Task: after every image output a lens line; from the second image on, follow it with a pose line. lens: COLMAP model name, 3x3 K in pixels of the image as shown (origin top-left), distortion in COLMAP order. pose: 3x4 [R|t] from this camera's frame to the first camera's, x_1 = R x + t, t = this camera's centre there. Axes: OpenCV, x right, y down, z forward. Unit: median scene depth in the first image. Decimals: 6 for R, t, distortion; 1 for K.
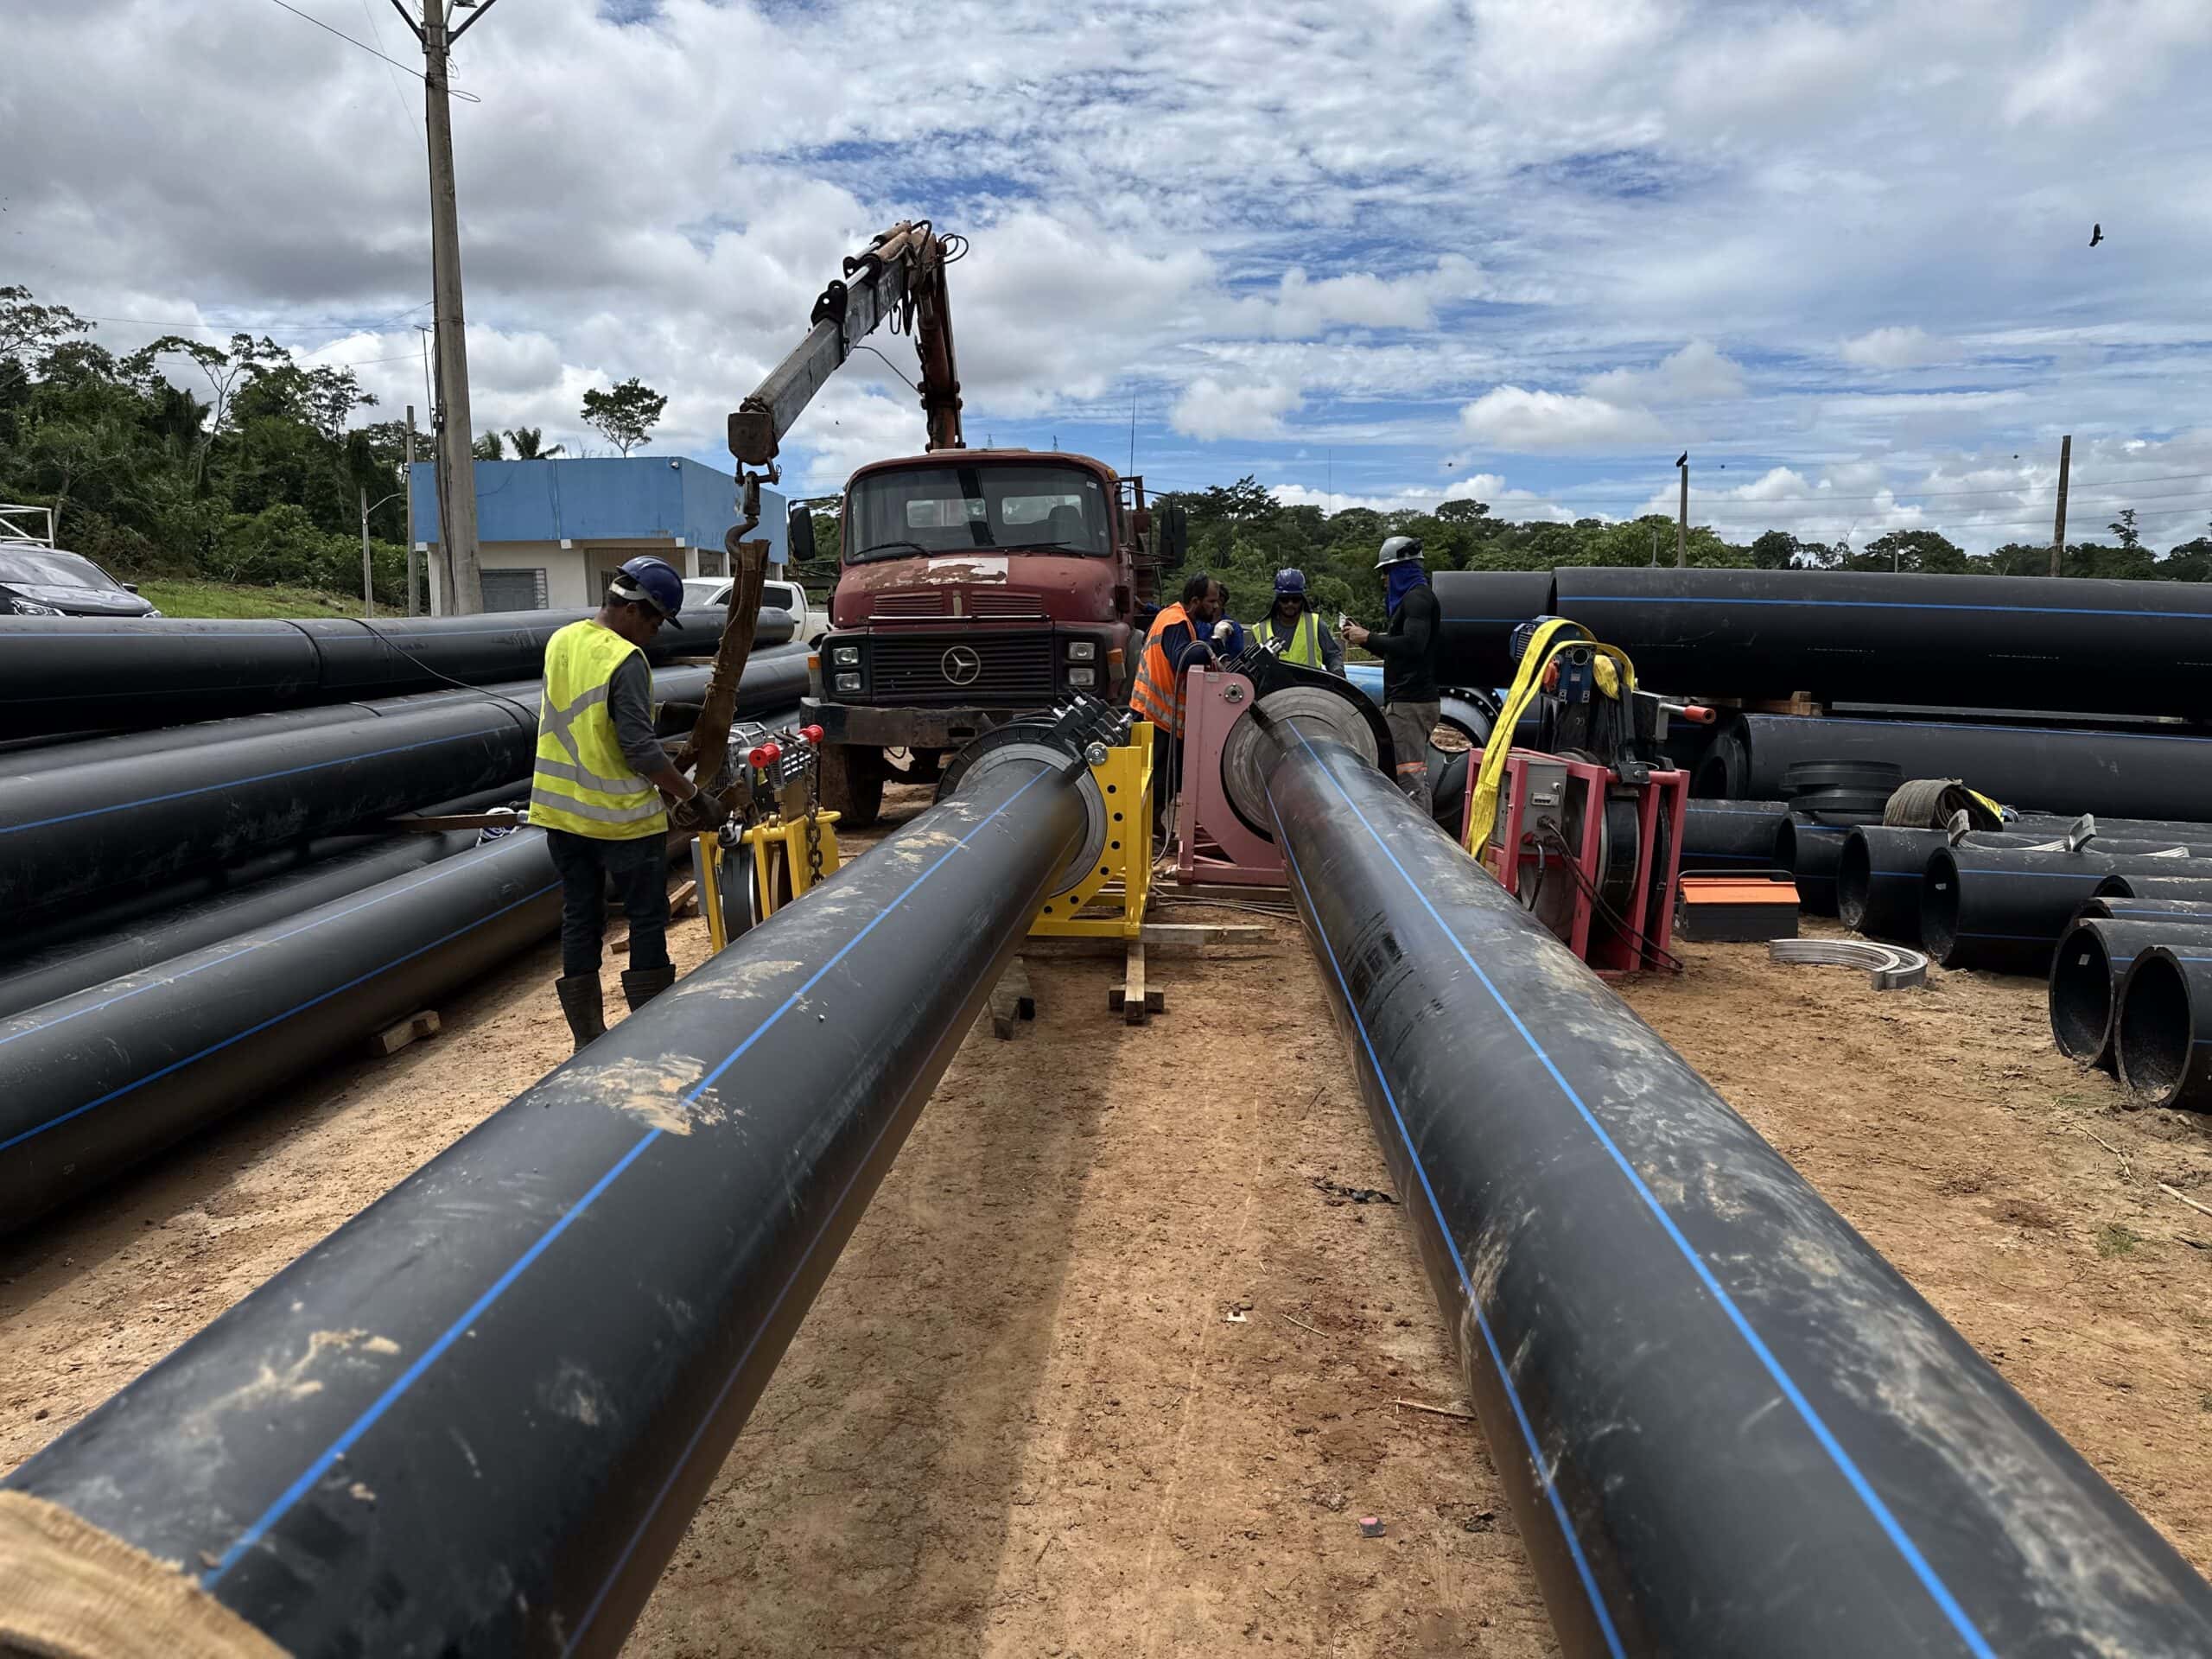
lens RADIAL K [[1536.2, 0, 1103.6], [0, 1536.2, 839.0], [0, 0, 1]] dist [-0.001690, -0.000145]
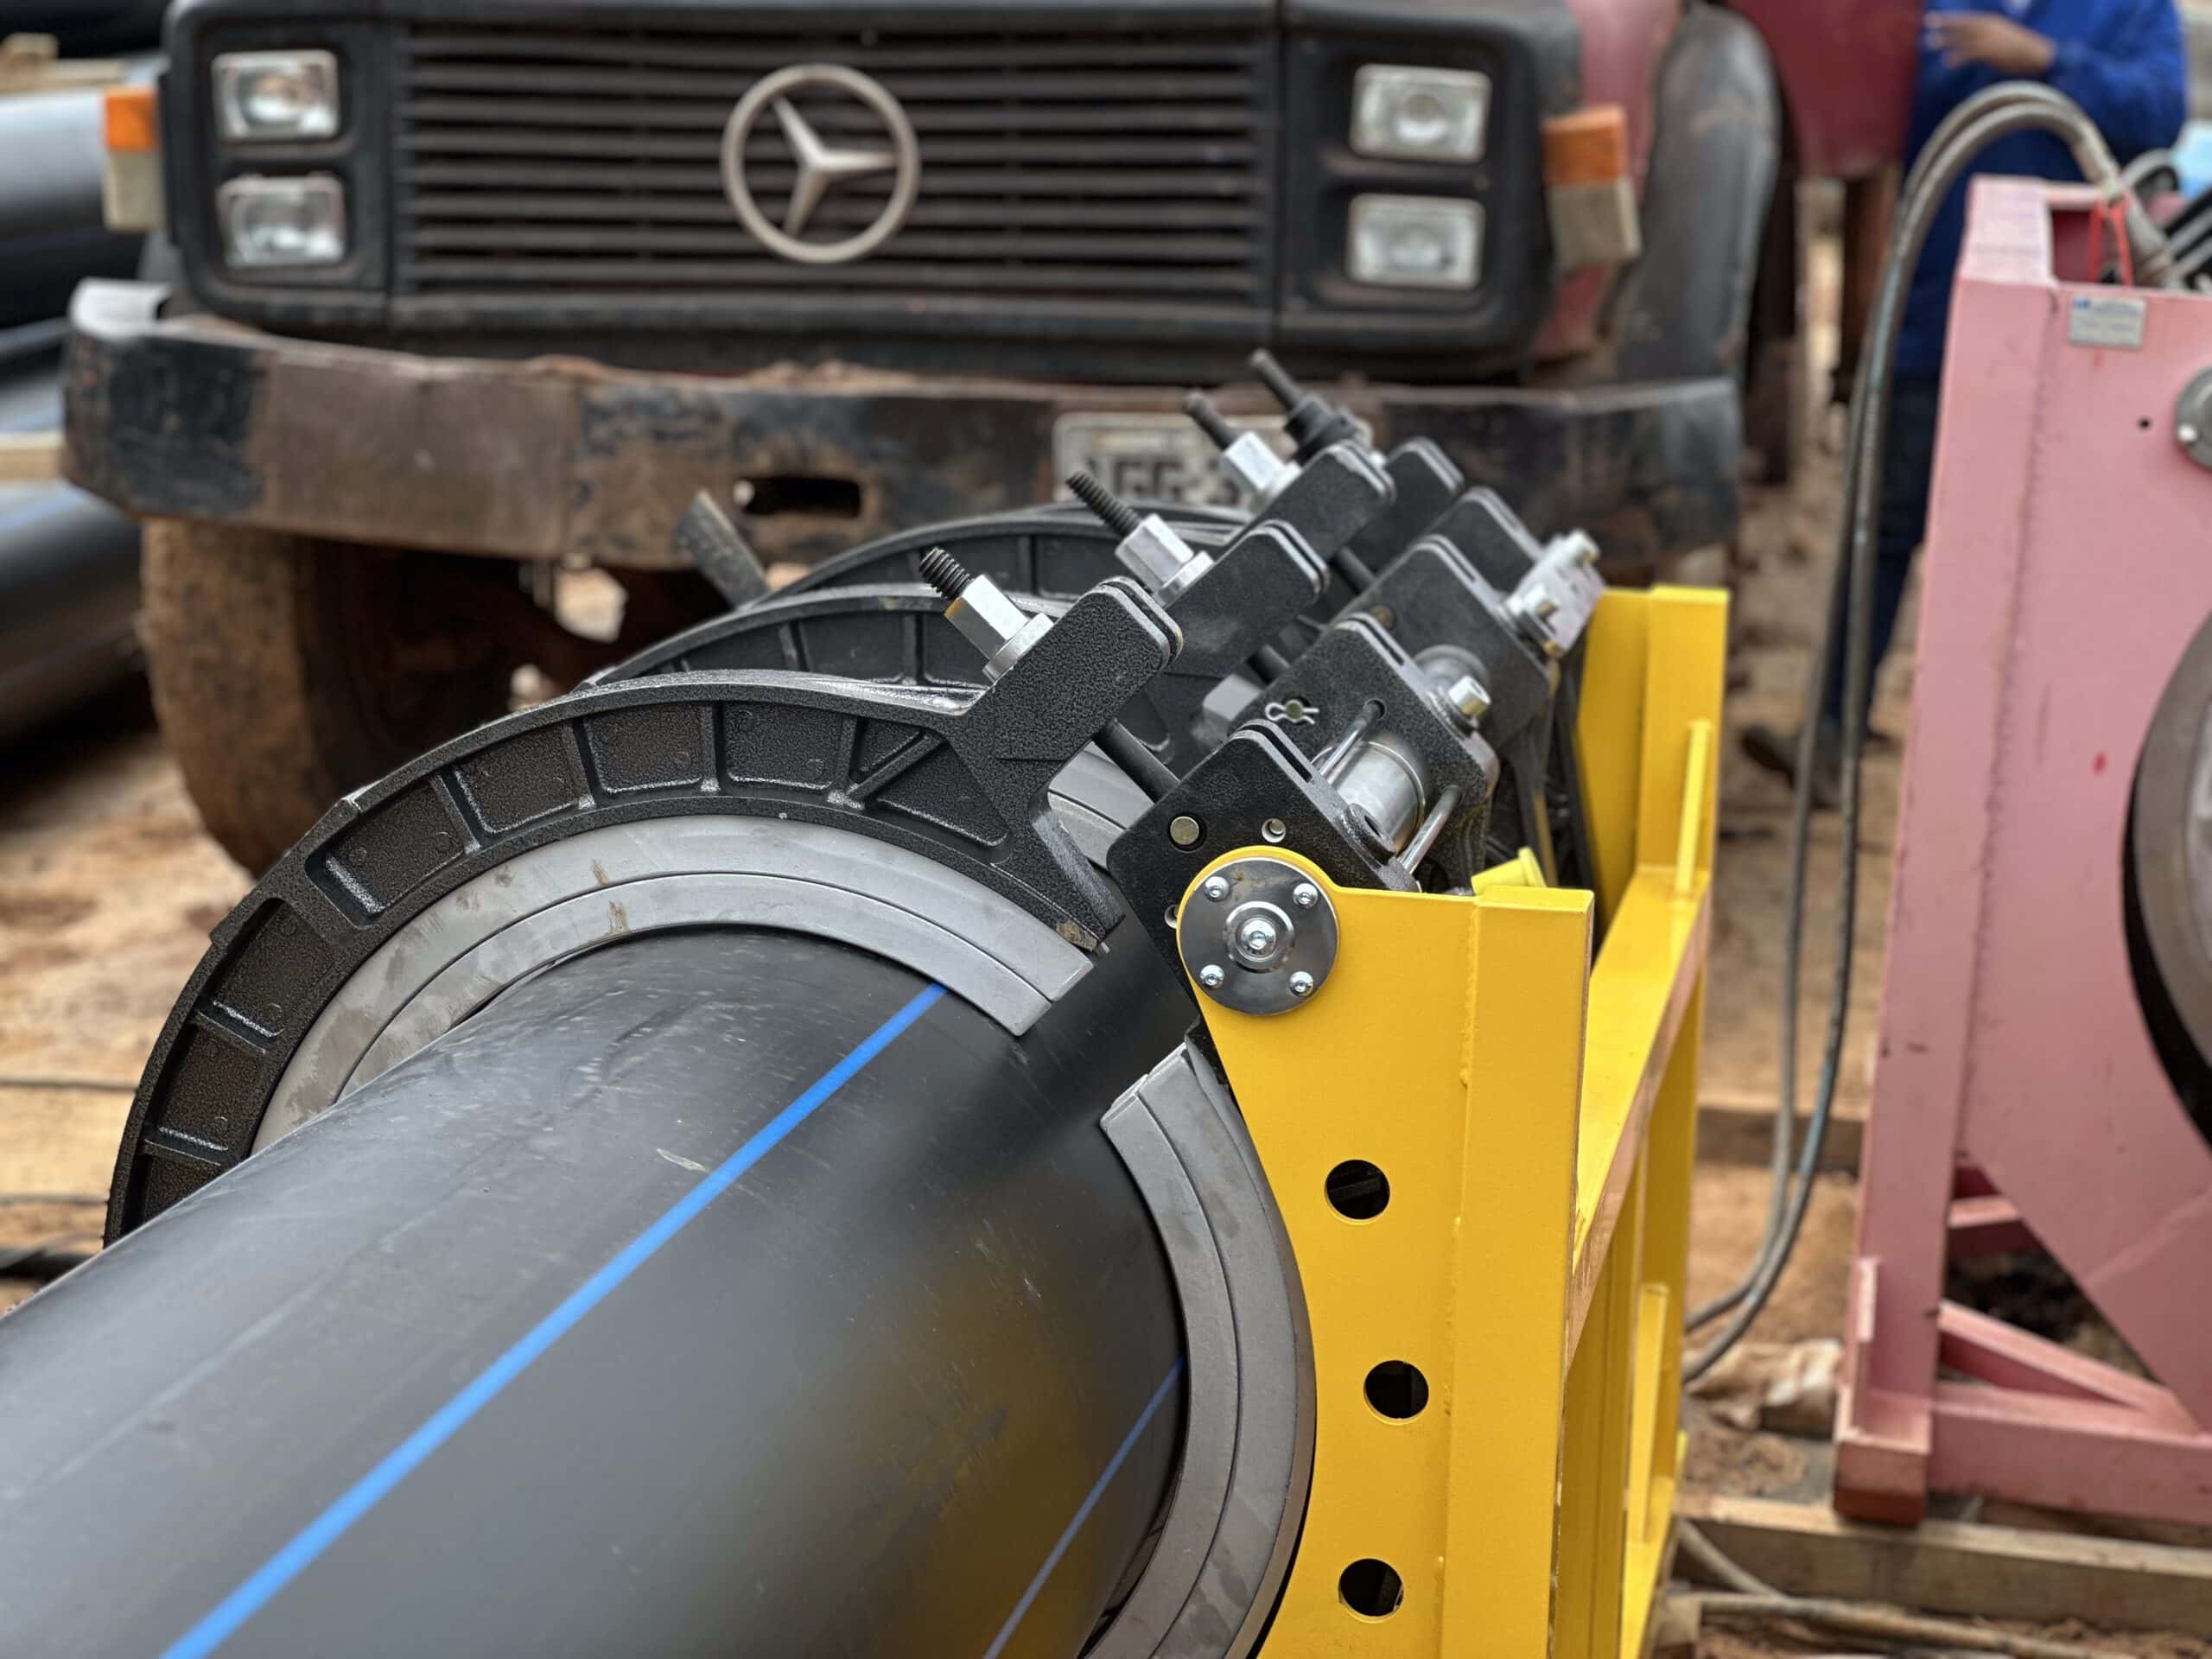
lens RADIAL K [[5006.1, 0, 1104.5], [0, 5006.1, 824.3], [0, 0, 1]] dist [0.032697, 0.000000]
pose [[0.993275, 0.049161, -0.104820, 0.017703], [-0.046080, 0.998437, 0.031617, -0.049171], [0.106210, -0.026575, 0.993989, 0.349720]]
